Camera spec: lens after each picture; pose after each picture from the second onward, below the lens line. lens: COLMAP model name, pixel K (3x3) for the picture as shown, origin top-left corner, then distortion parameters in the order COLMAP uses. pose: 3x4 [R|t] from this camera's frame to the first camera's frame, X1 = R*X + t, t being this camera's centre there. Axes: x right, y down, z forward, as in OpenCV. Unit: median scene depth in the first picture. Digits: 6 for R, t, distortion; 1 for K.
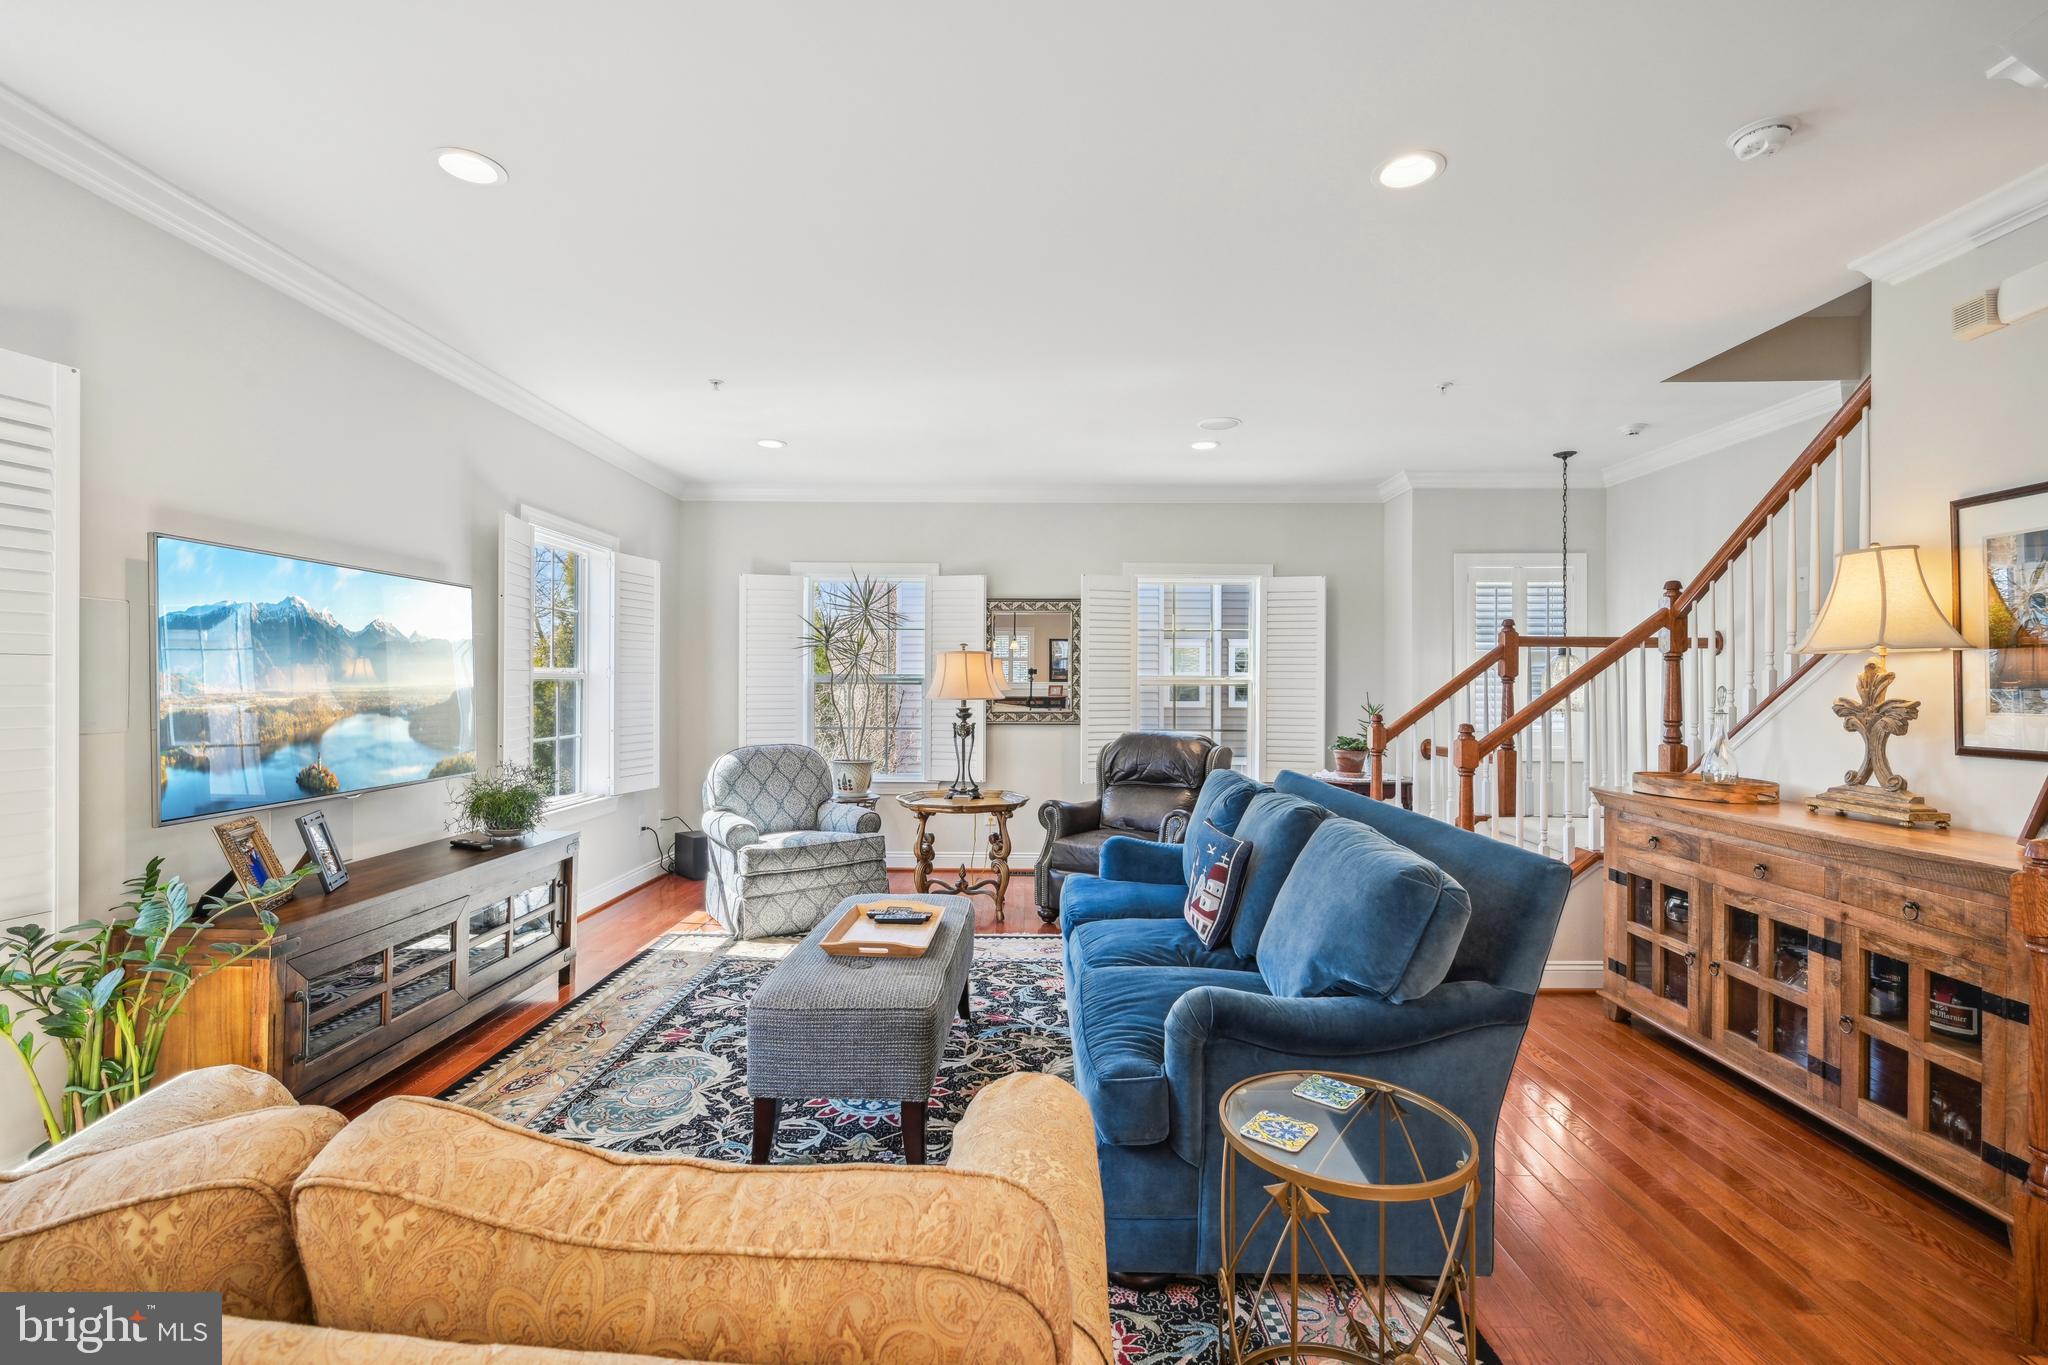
lens RADIAL K [[908.8, 0, 1024.7], [0, 908.8, 676.7], [0, 0, 1]] dist [0.000908, 0.000264]
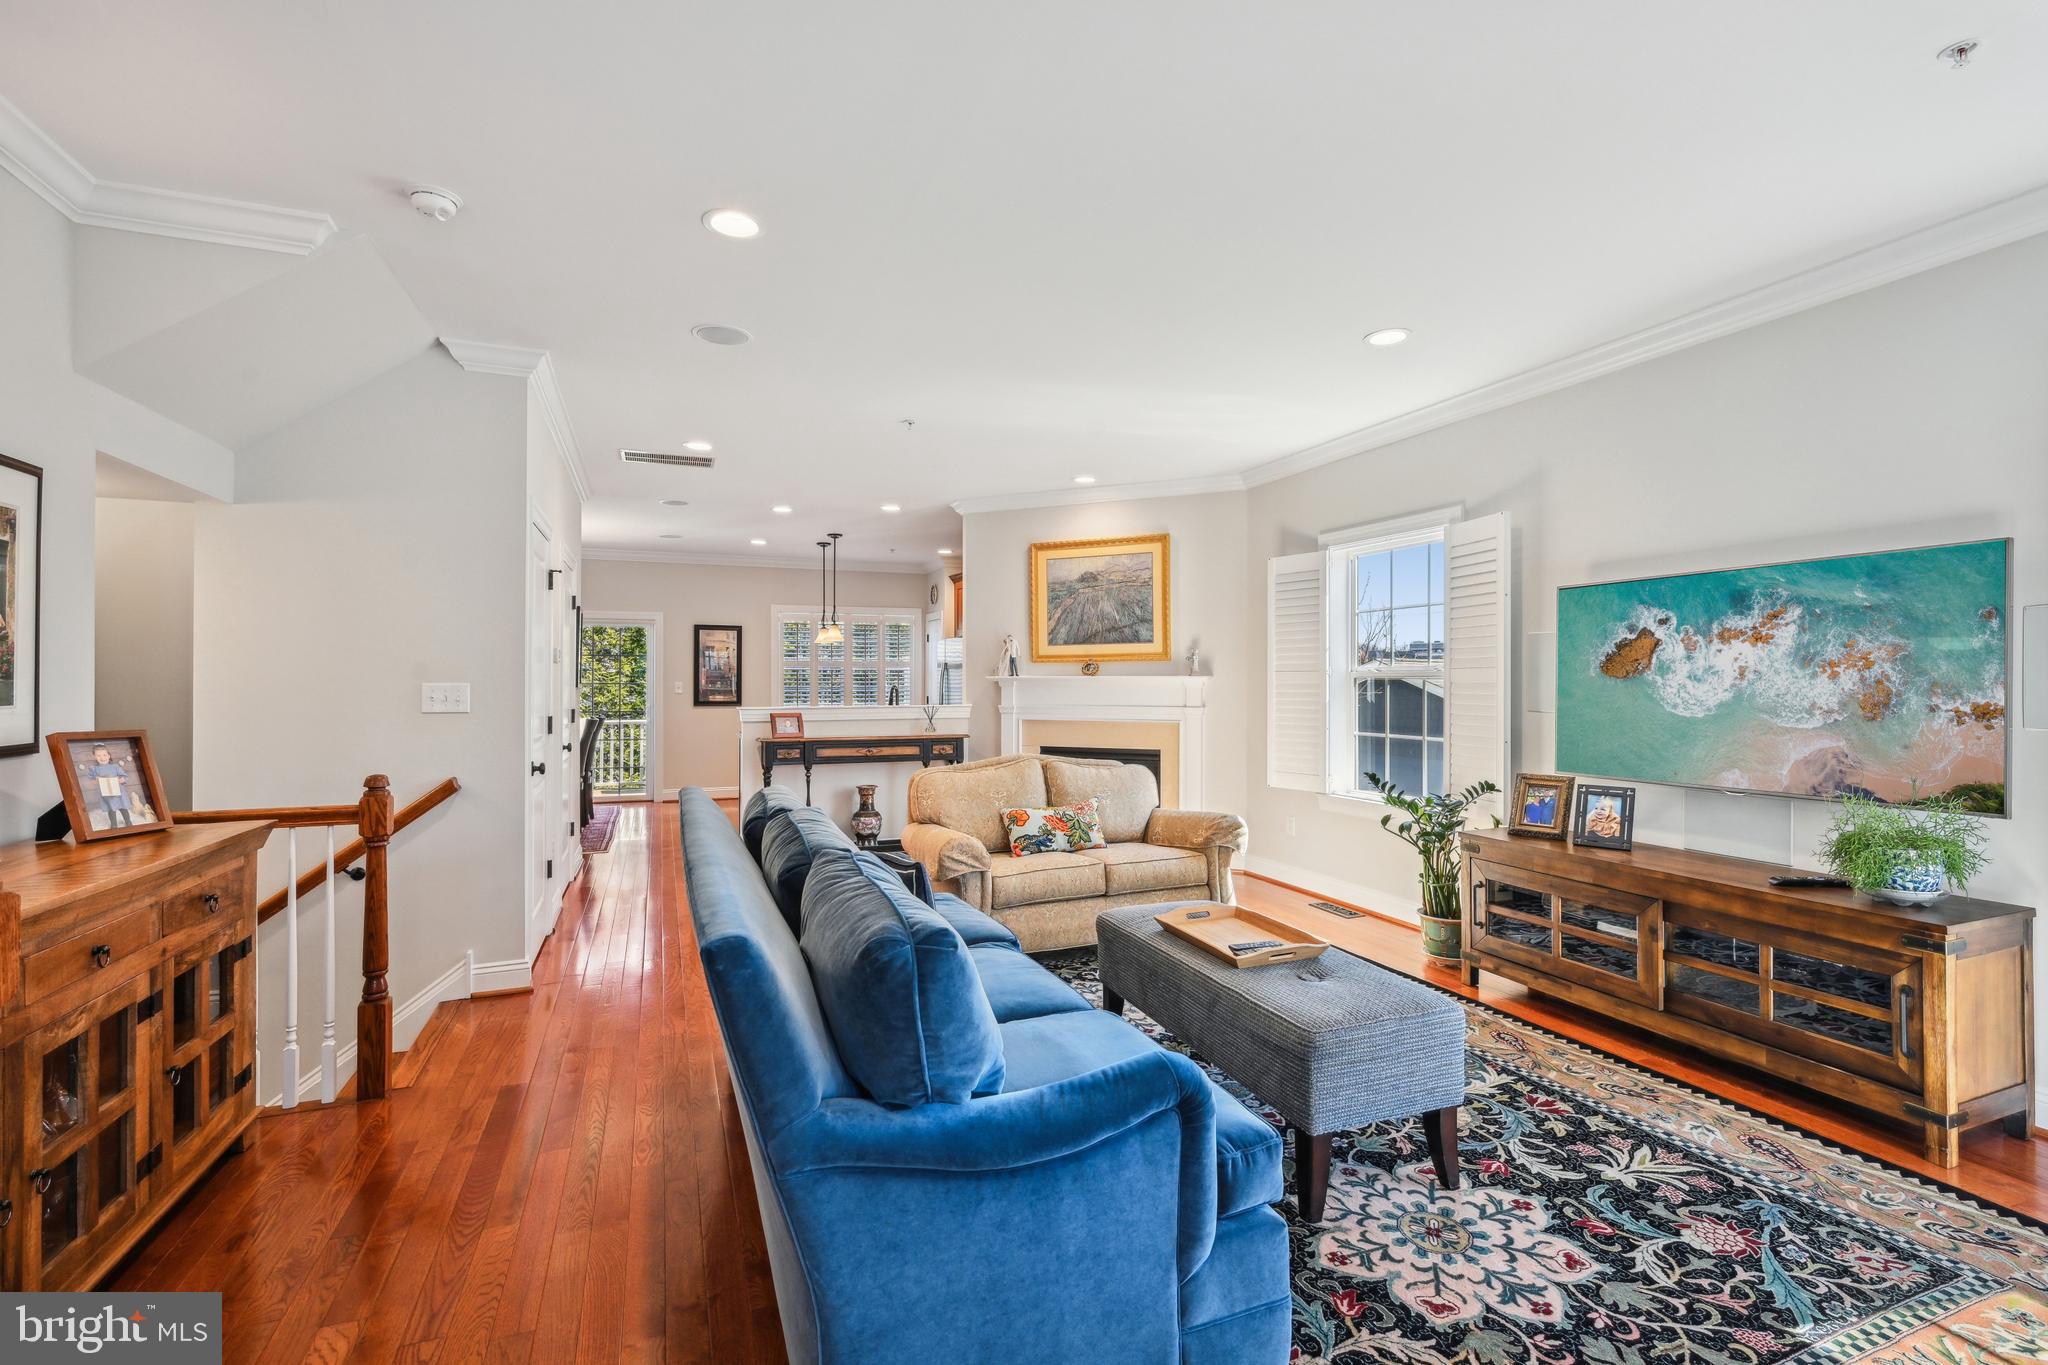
lens RADIAL K [[908.8, 0, 1029.4], [0, 908.8, 683.7], [0, 0, 1]] dist [0.000908, 0.000264]
pose [[-0.925515, -0.005539, -0.378671, 0.350604], [-0.003366, 0.999974, -0.006401, 0.015297], [0.378696, -0.004650, -0.925509, 1.509374]]
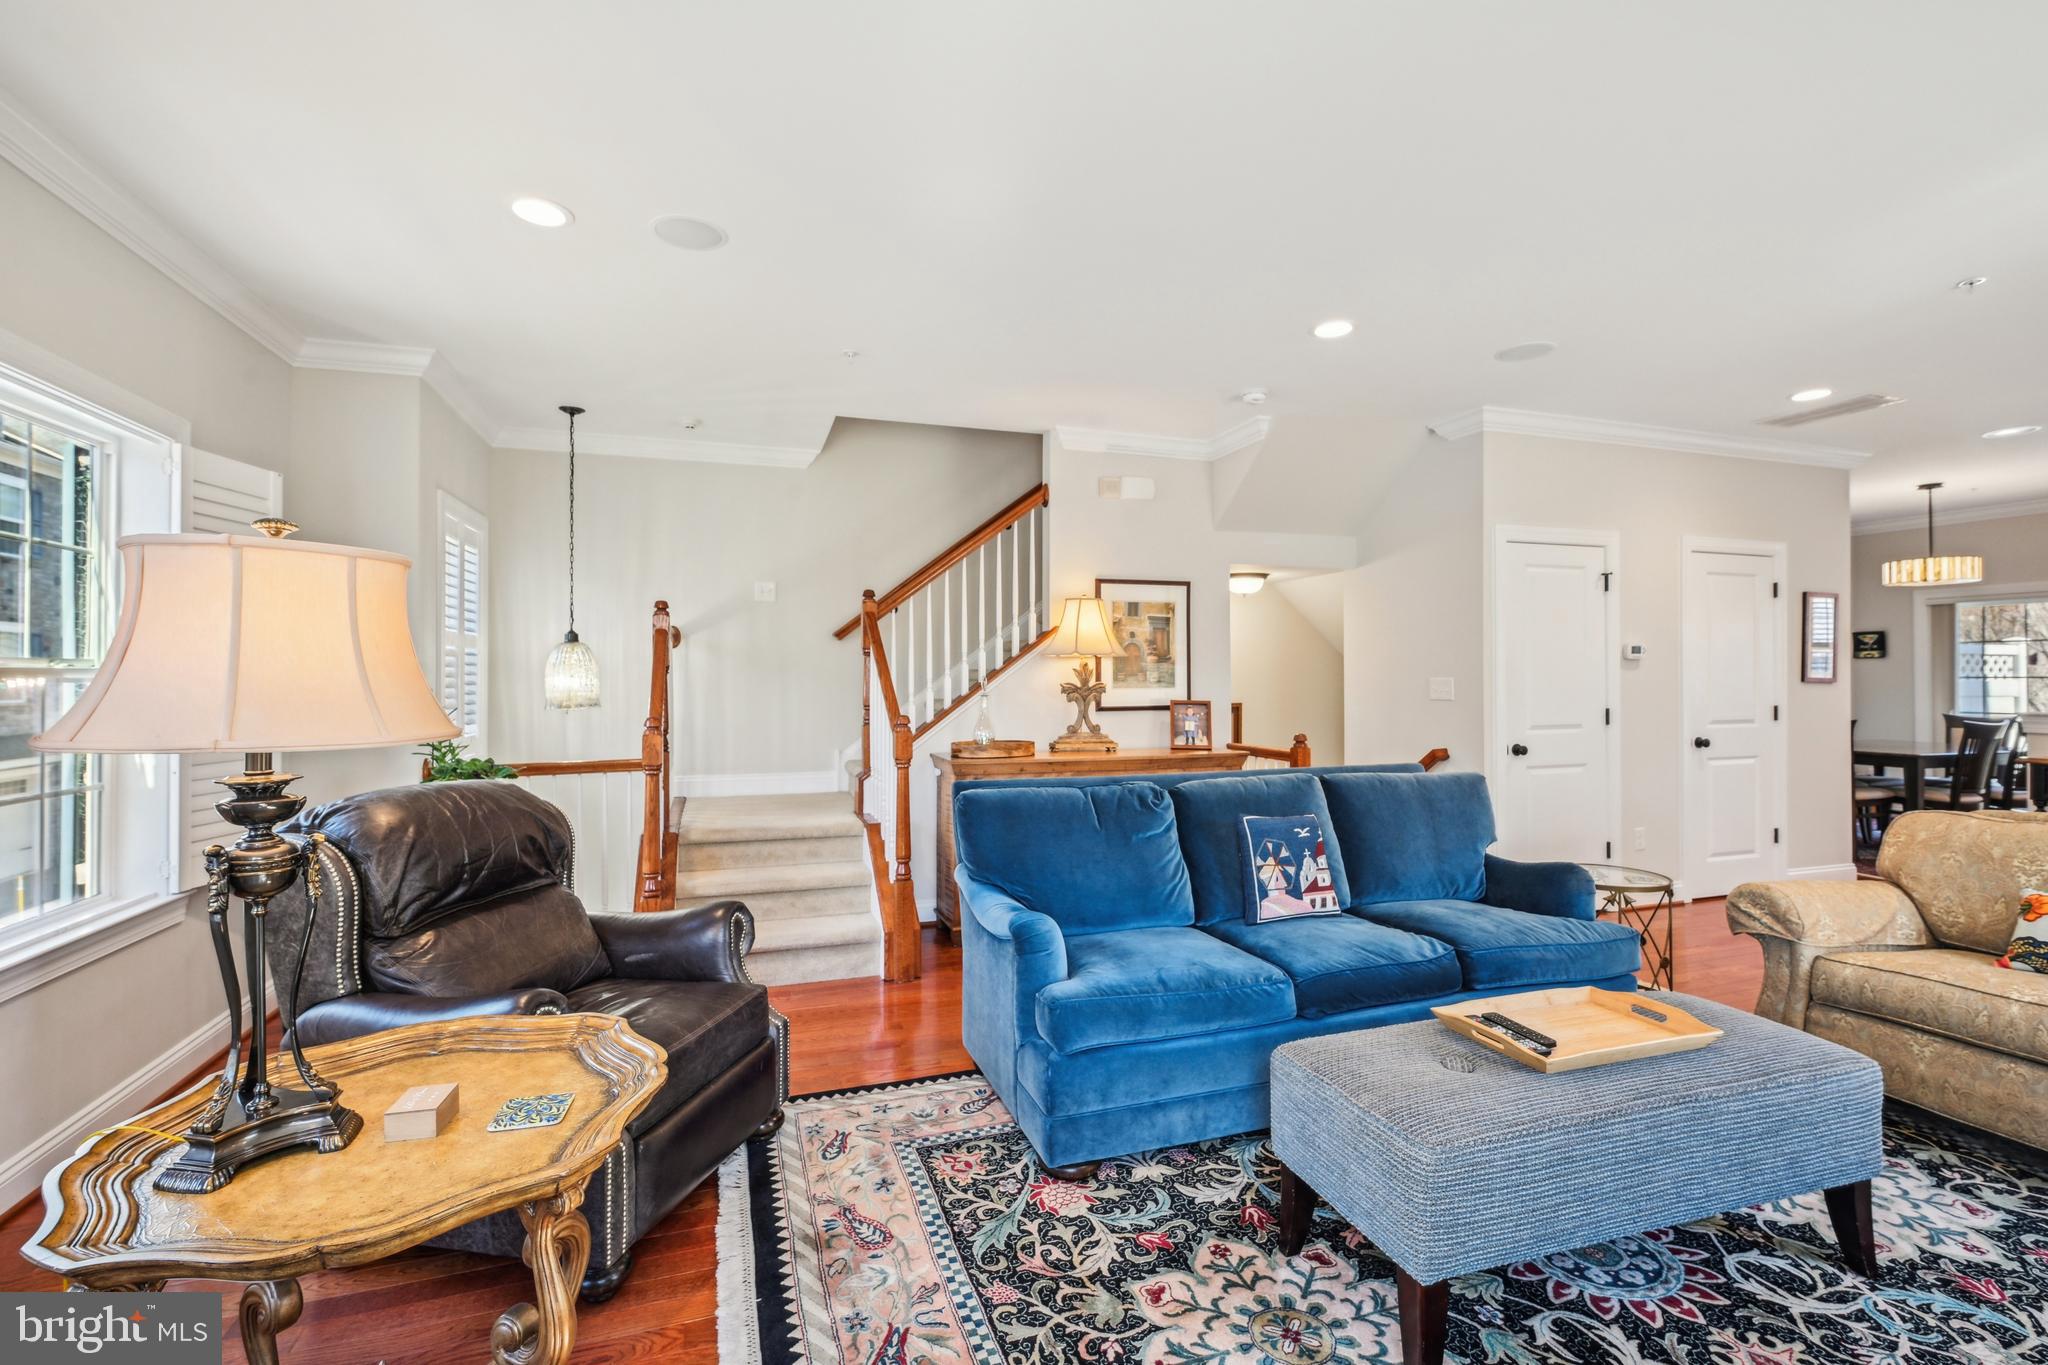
lens RADIAL K [[908.8, 0, 1017.7], [0, 908.8, 674.1], [0, 0, 1]] dist [0.000908, 0.000264]
pose [[-0.323508, -0.001668, 0.946224, -0.561969], [-0.004602, 0.999989, 0.000190, 0.006224], [-0.946214, -0.004293, -0.323512, 1.360269]]
